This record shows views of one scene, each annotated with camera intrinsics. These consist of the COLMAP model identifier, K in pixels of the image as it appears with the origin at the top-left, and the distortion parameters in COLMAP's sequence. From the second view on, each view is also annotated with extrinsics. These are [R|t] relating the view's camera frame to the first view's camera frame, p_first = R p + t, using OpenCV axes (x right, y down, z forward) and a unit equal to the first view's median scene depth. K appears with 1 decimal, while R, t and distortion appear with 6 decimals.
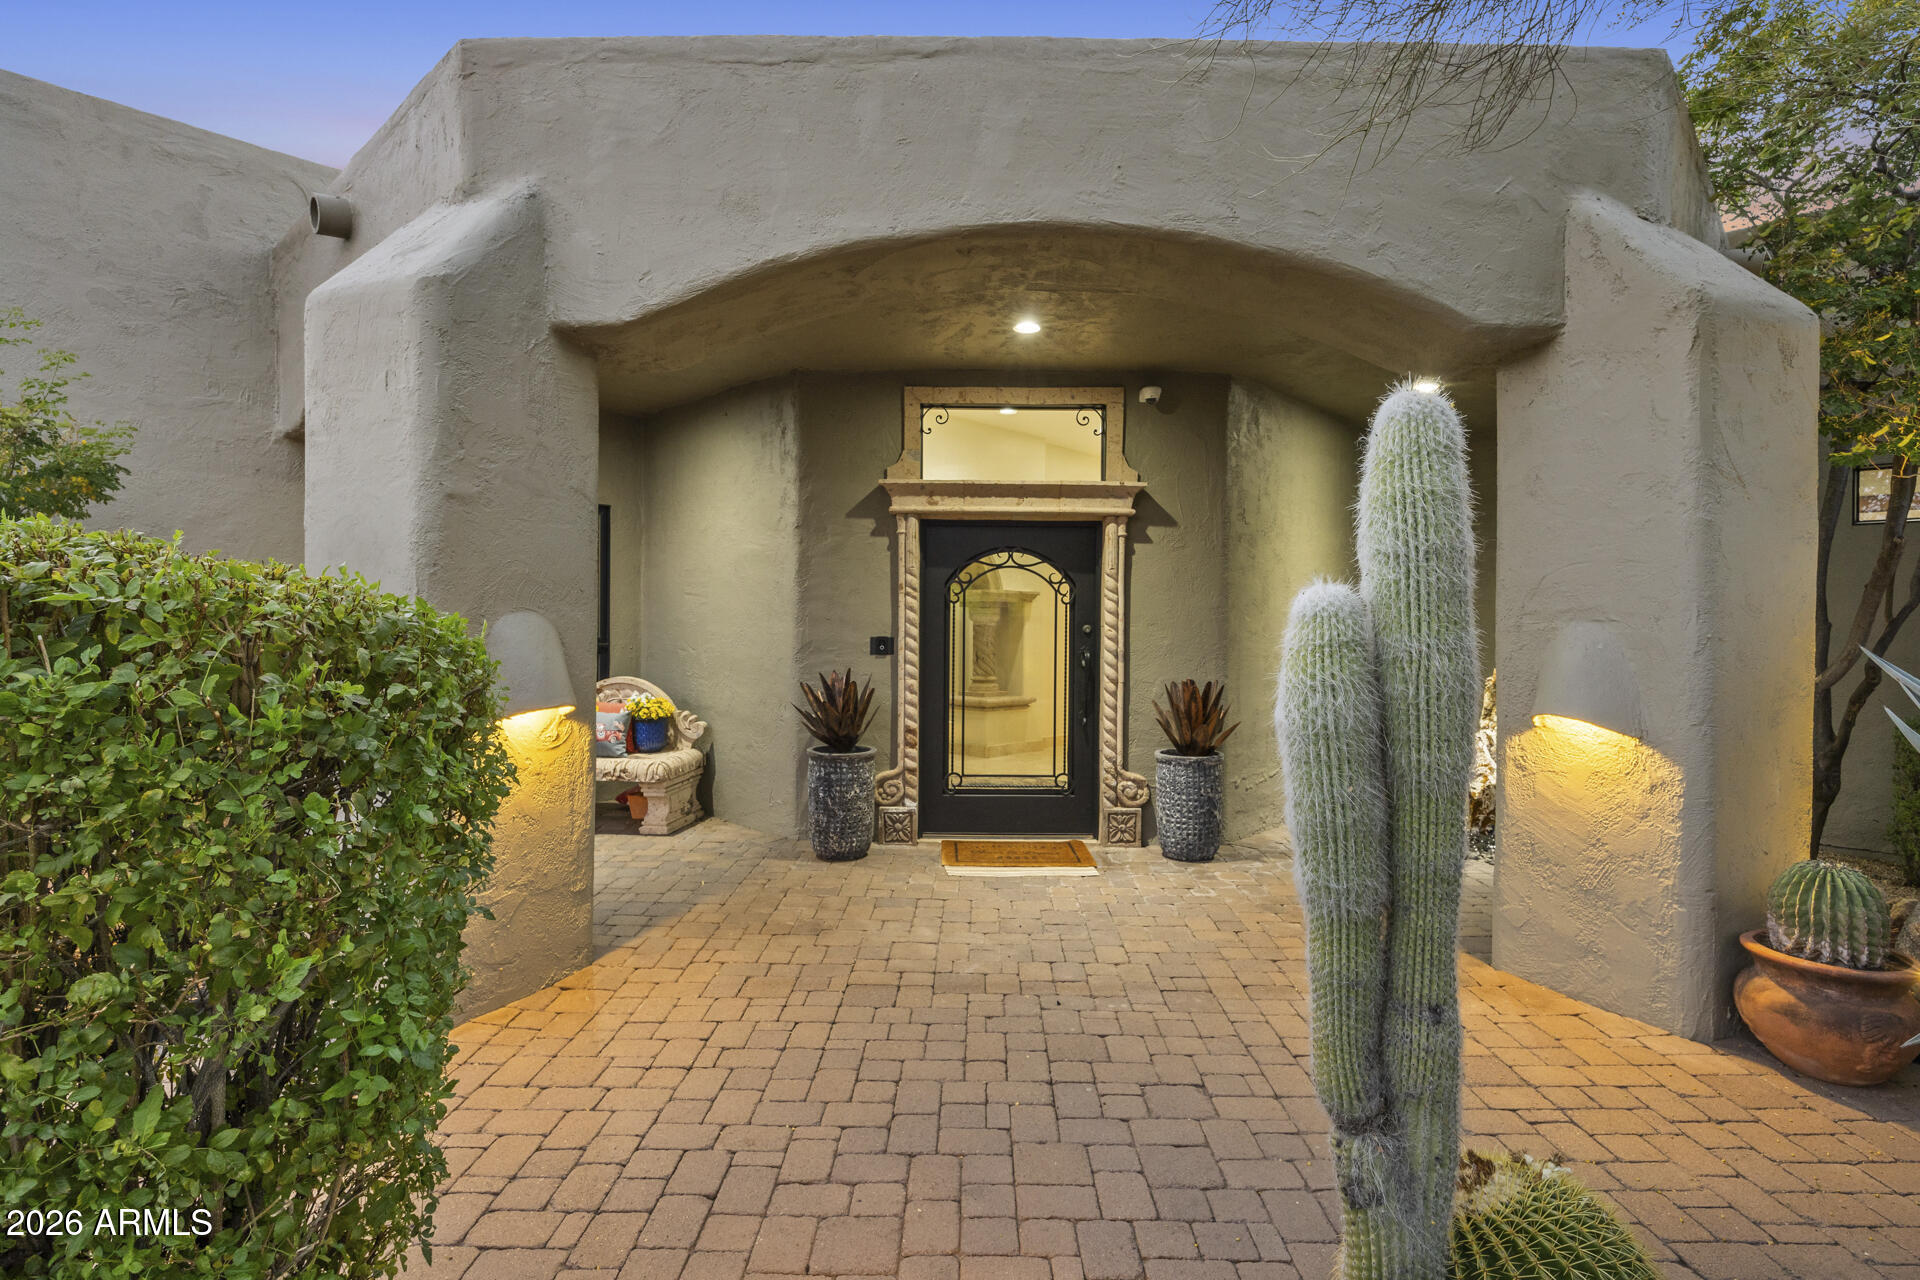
lens RADIAL K [[952.0, 0, 955.9], [0, 952.0, 633.5], [0, 0, 1]] dist [-0.008915, -0.000601]
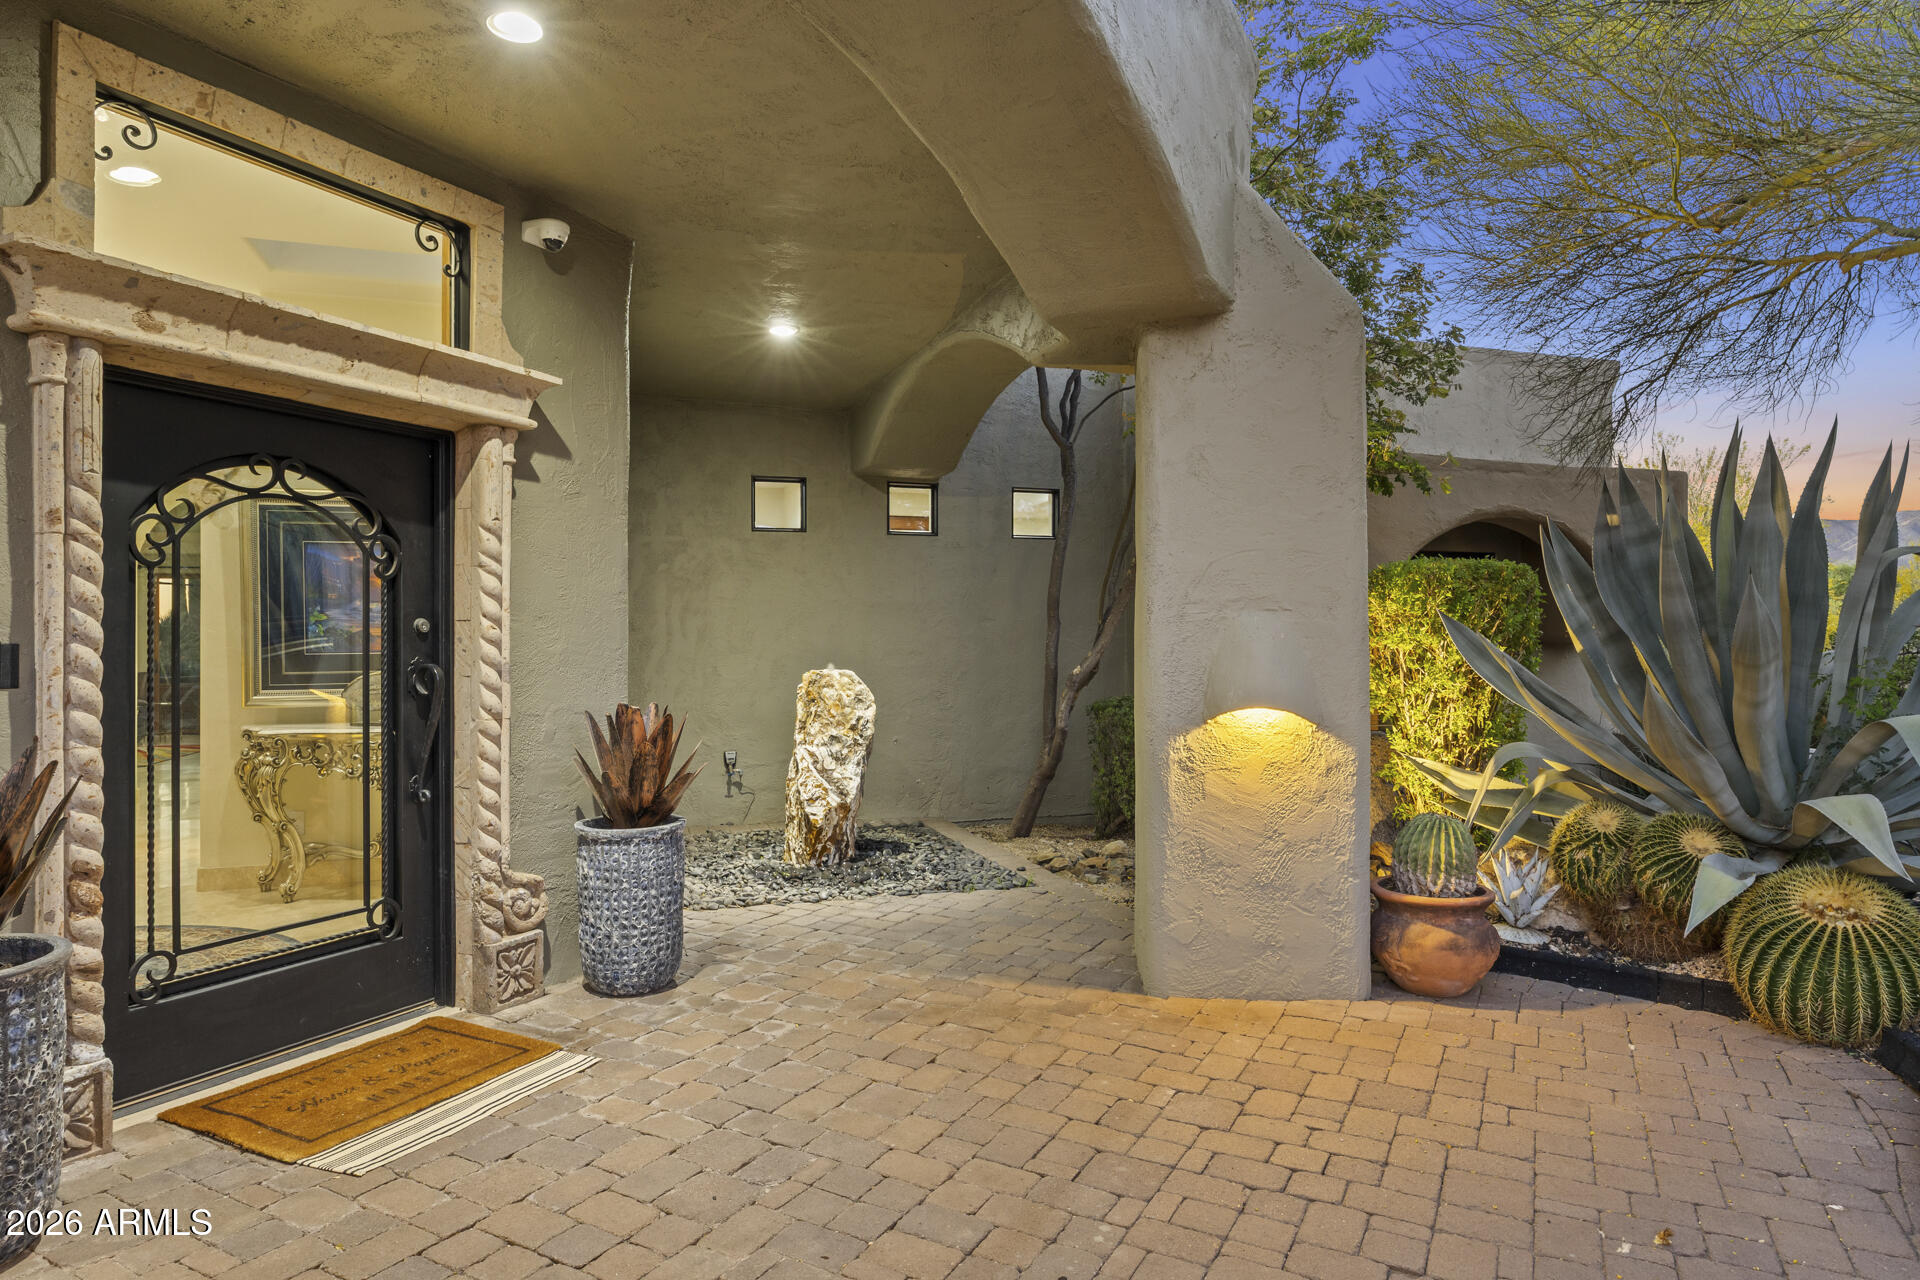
lens RADIAL K [[1103.7, 0, 956.8], [0, 1103.7, 638.5], [0, 0, 1]] dist [-0.008288, -0.000249]
pose [[0.454619, -0.005258, 0.890670, -0.298323], [0.013628, 0.999907, -0.001053, 0.007733], [-0.890582, 0.012617, 0.454648, 0.460083]]
